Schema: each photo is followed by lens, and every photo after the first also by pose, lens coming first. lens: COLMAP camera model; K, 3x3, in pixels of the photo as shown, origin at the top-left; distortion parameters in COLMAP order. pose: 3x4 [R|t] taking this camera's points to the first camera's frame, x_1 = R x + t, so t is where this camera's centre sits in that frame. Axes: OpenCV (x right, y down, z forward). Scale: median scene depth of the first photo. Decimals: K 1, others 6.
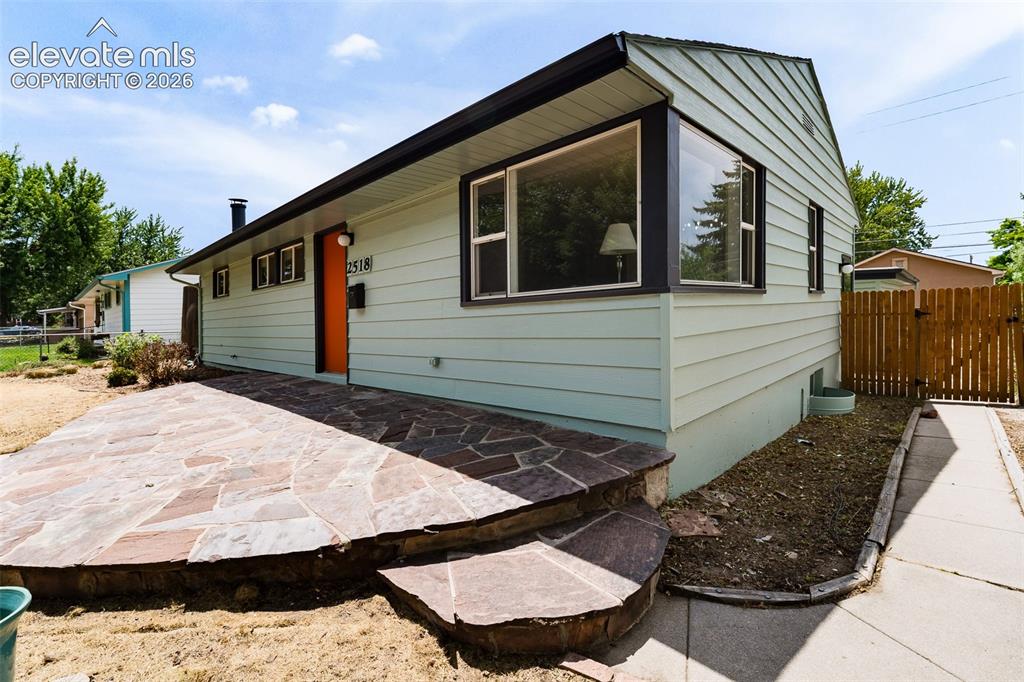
lens RADIAL K [[449.4, 0, 513.5], [0, 449.4, 323.0], [0, 0, 1]] dist [-0.001108, -0.000347]
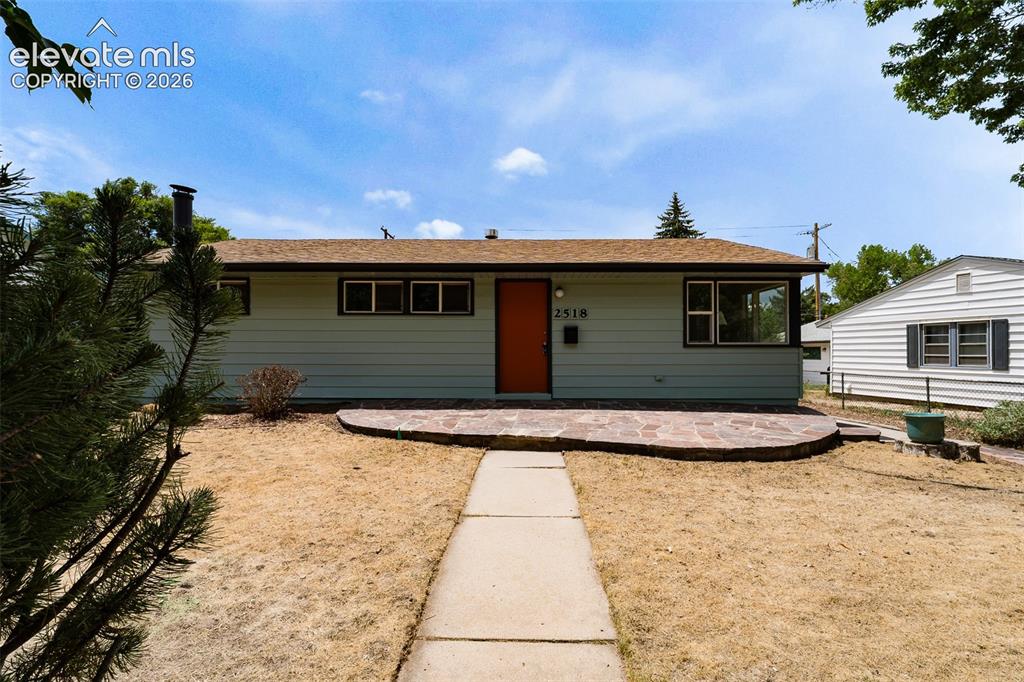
lens RADIAL K [[441.5, 0, 523.6], [0, 441.5, 337.6], [0, 0, 1]] dist [0.007537, -0.000198]
pose [[0.731043, 0.064926, 0.679235, -1.334289], [-0.020866, 0.997124, -0.072854, 0.050290], [-0.682012, 0.039086, 0.730296, 0.093602]]
